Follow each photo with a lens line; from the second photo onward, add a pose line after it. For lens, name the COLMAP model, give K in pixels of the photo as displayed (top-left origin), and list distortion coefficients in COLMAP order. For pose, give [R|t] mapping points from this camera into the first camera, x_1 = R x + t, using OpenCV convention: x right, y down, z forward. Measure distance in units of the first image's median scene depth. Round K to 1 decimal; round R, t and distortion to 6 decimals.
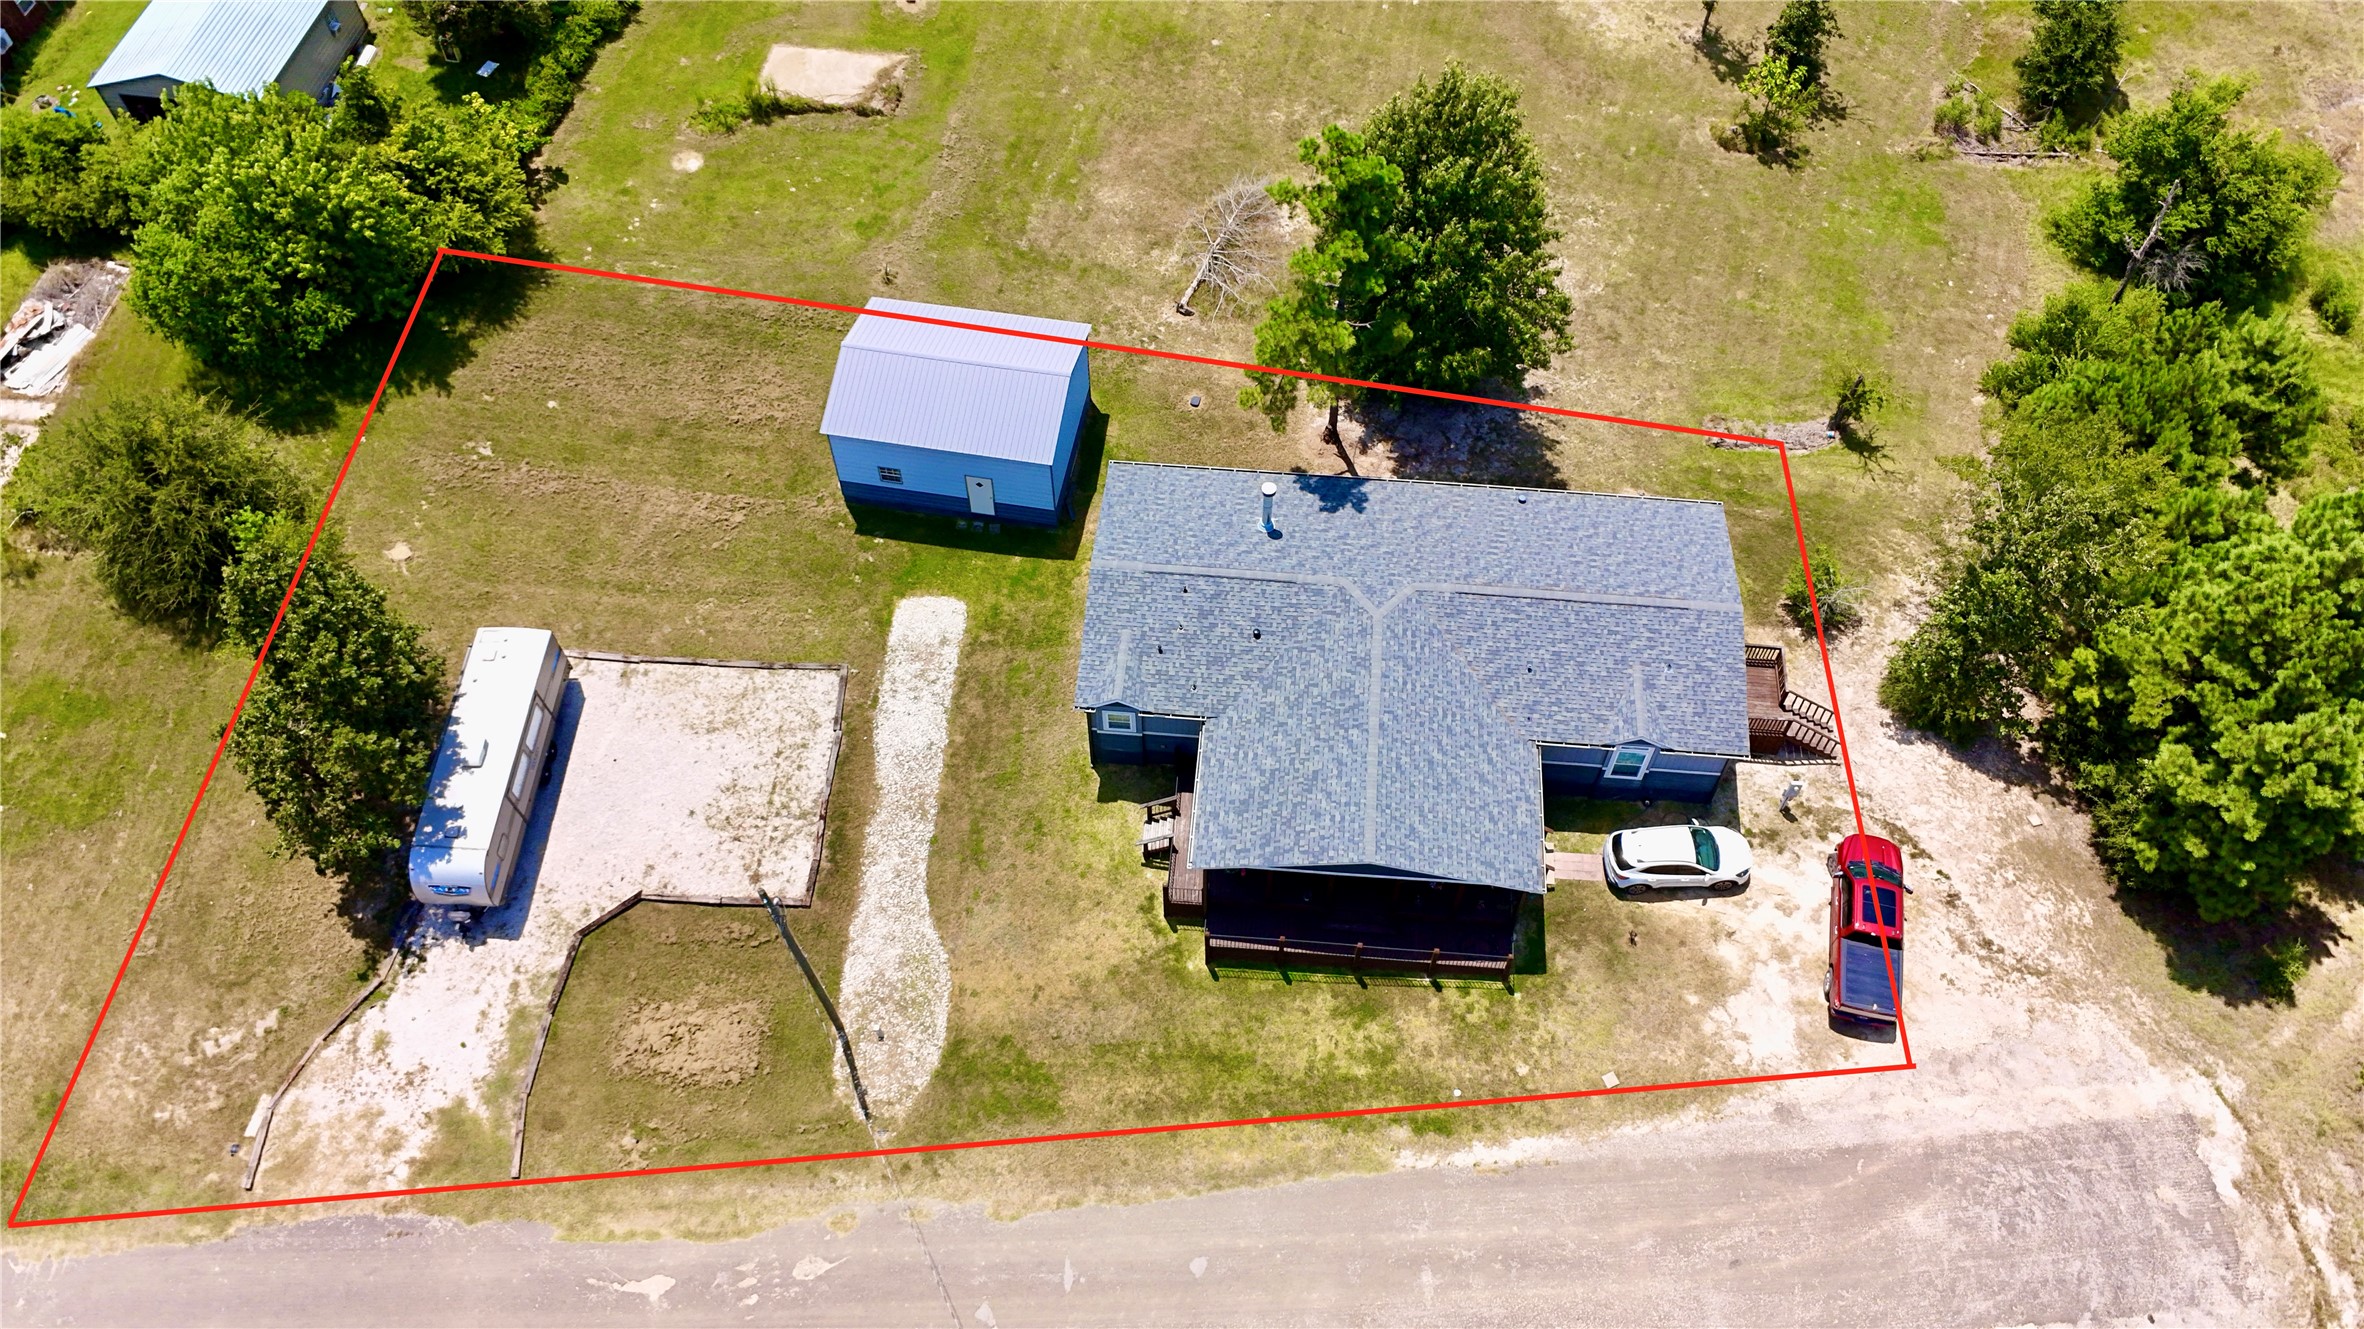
lens RADIAL K [[1754.3, 0, 1182.0], [0, 1754.3, 664.5], [0, 0, 1]] dist [-0.026894, -0.013452]
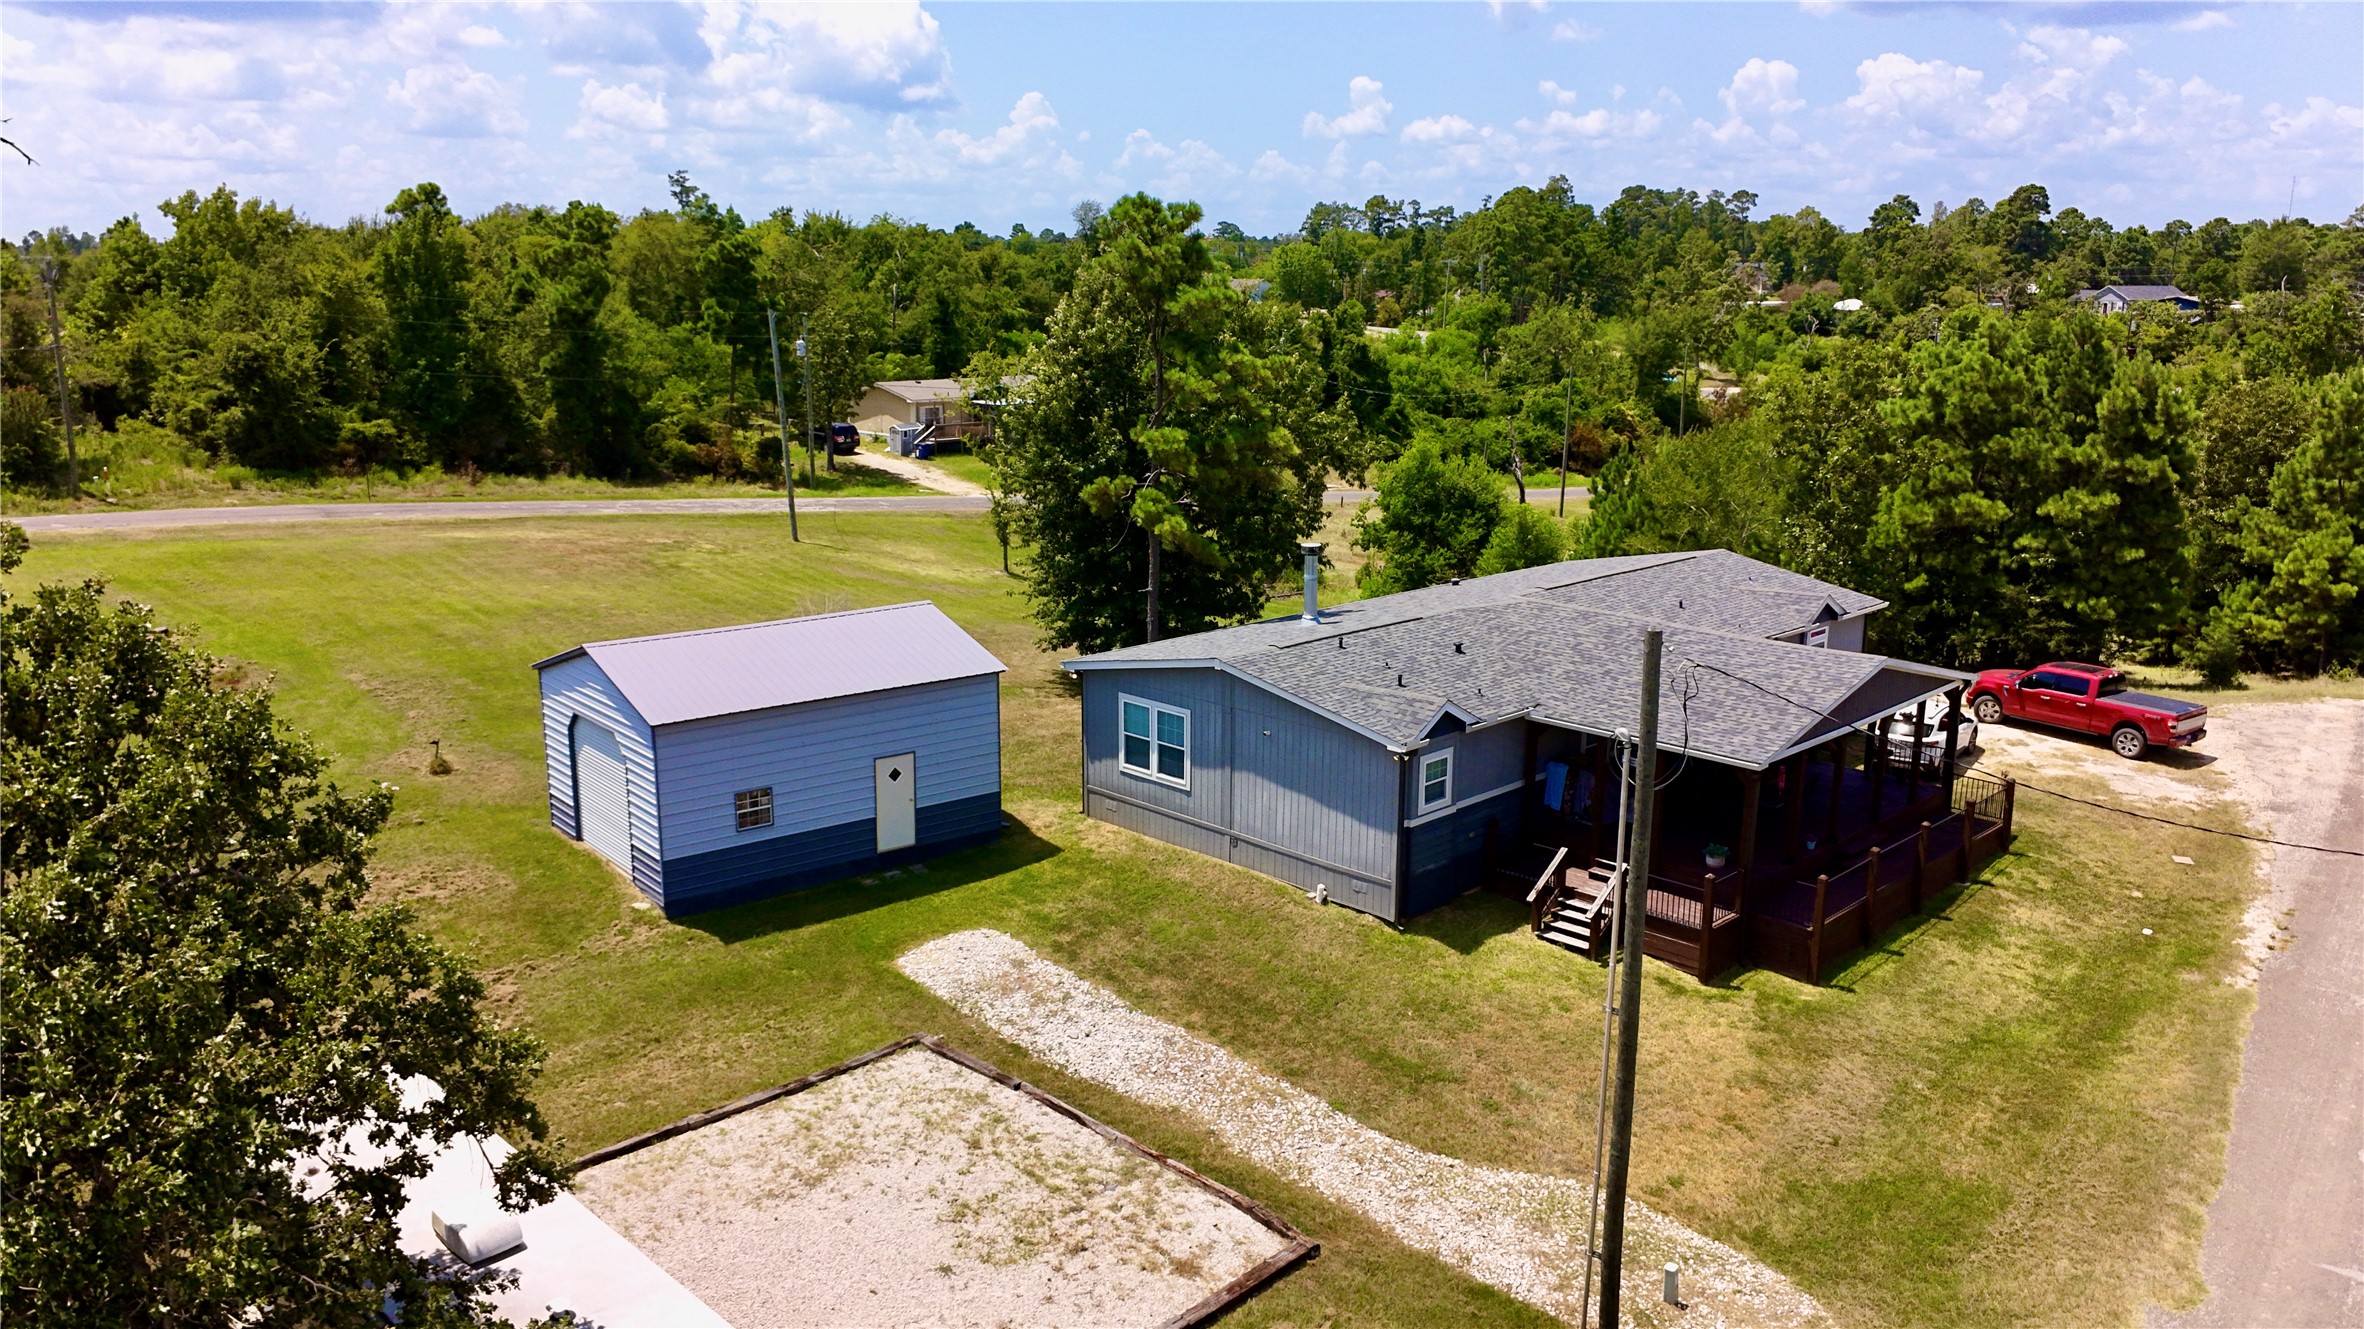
lens RADIAL K [[1754.3, 0, 1182.0], [0, 1754.3, 664.5], [0, 0, 1]] dist [-0.026894, -0.013452]
pose [[0.651618, -0.161219, 0.741217, -0.561395], [0.629217, 0.660624, -0.409467, 0.207677], [-0.423651, 0.733202, 0.531916, 0.692009]]
